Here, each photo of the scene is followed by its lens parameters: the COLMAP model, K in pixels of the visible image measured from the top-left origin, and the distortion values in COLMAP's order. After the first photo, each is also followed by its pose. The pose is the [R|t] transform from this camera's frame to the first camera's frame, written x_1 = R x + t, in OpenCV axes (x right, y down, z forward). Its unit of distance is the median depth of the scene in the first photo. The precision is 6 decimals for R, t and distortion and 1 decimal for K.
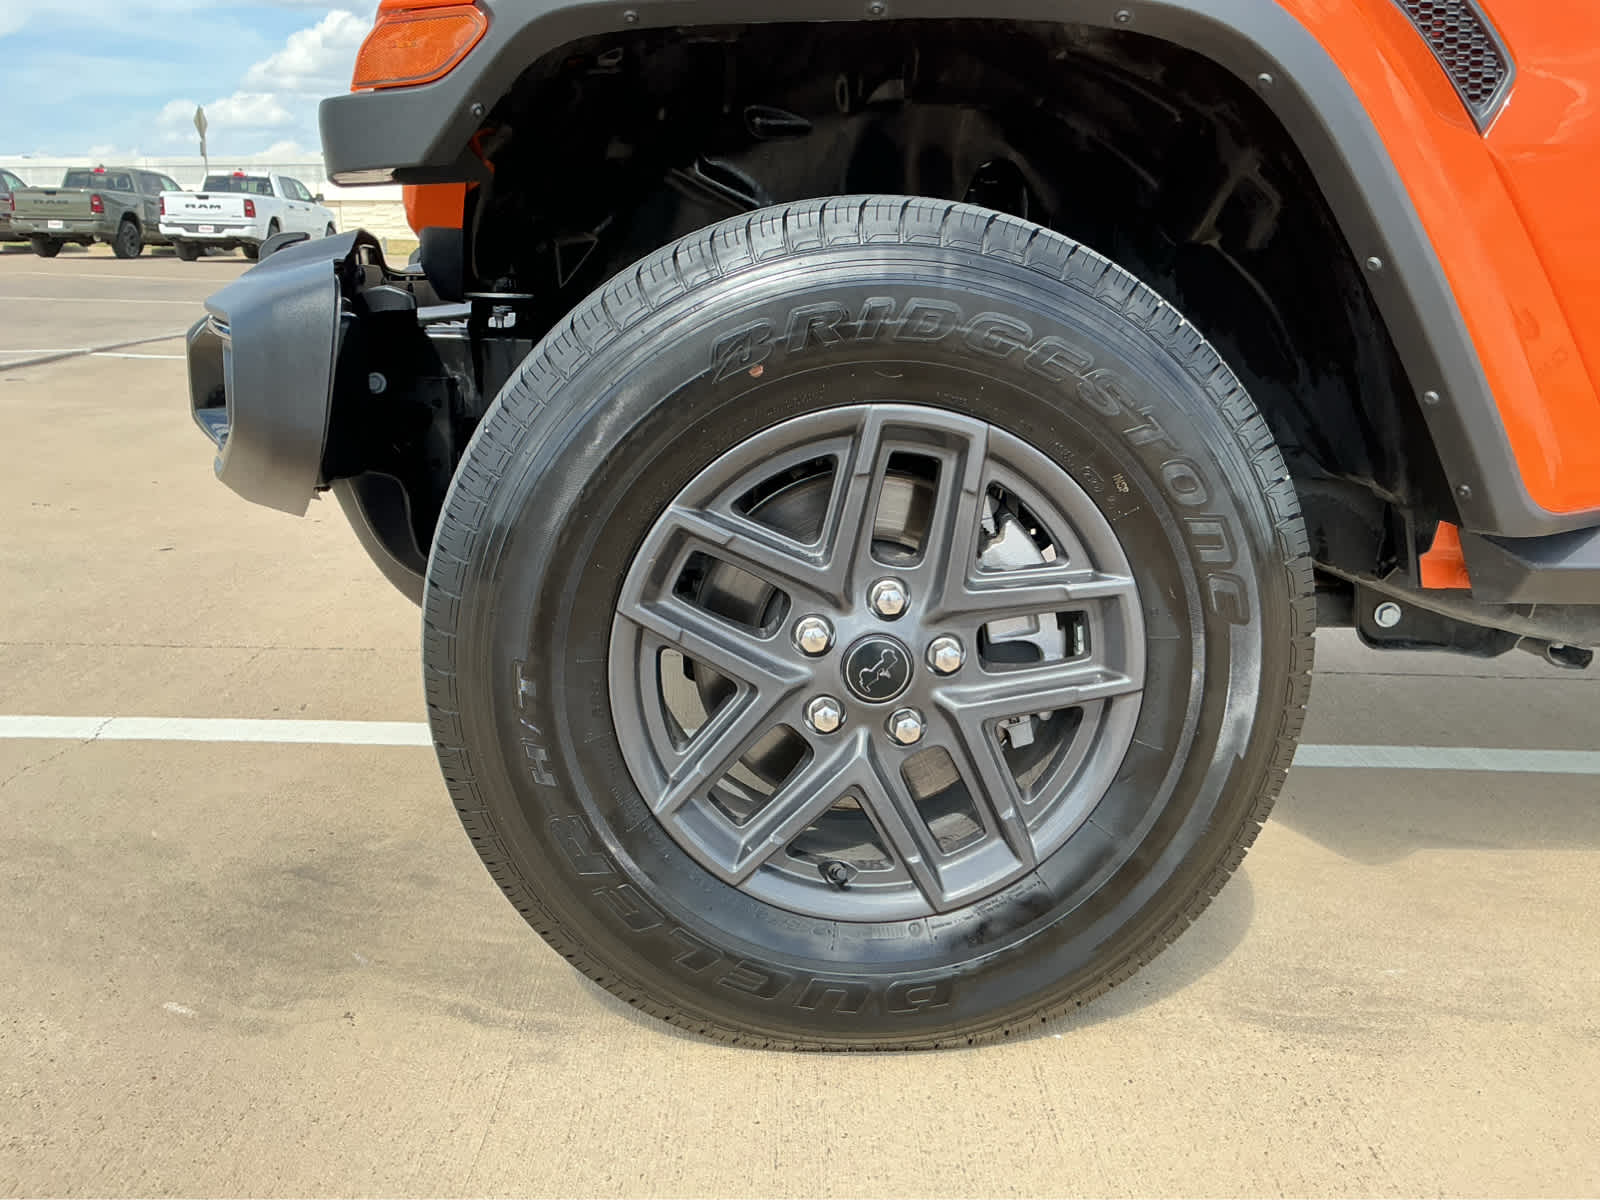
lens RADIAL K [[1323.8, 0, 789.7], [0, 1323.8, 610.5], [0, 0, 1]] dist [0.053498, -0.108121]
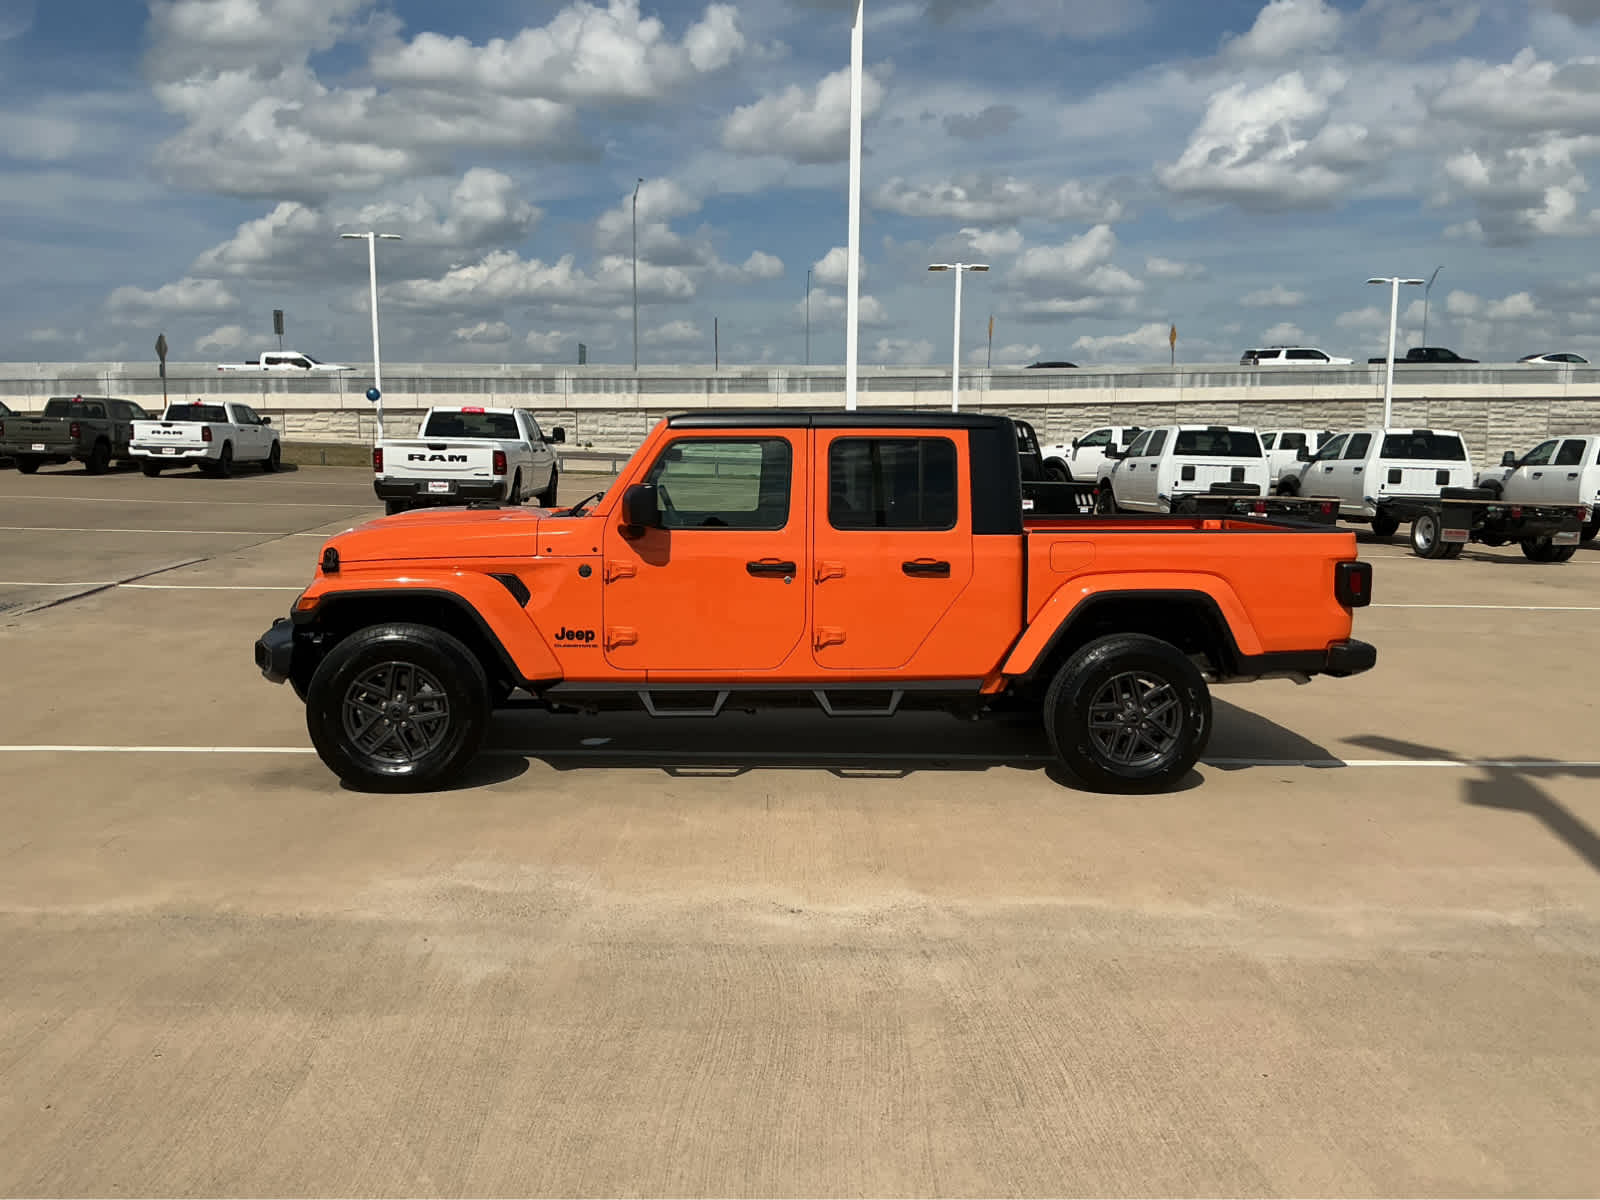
lens RADIAL K [[1323.8, 0, 806.8], [0, 1323.8, 587.6], [0, 0, 1]] dist [0.053498, -0.108121]
pose [[0.998273, -0.006724, 0.058351, 0.060787], [0.015102, 0.989410, -0.144363, 0.014996], [-0.056763, 0.144995, 0.987803, -0.190360]]
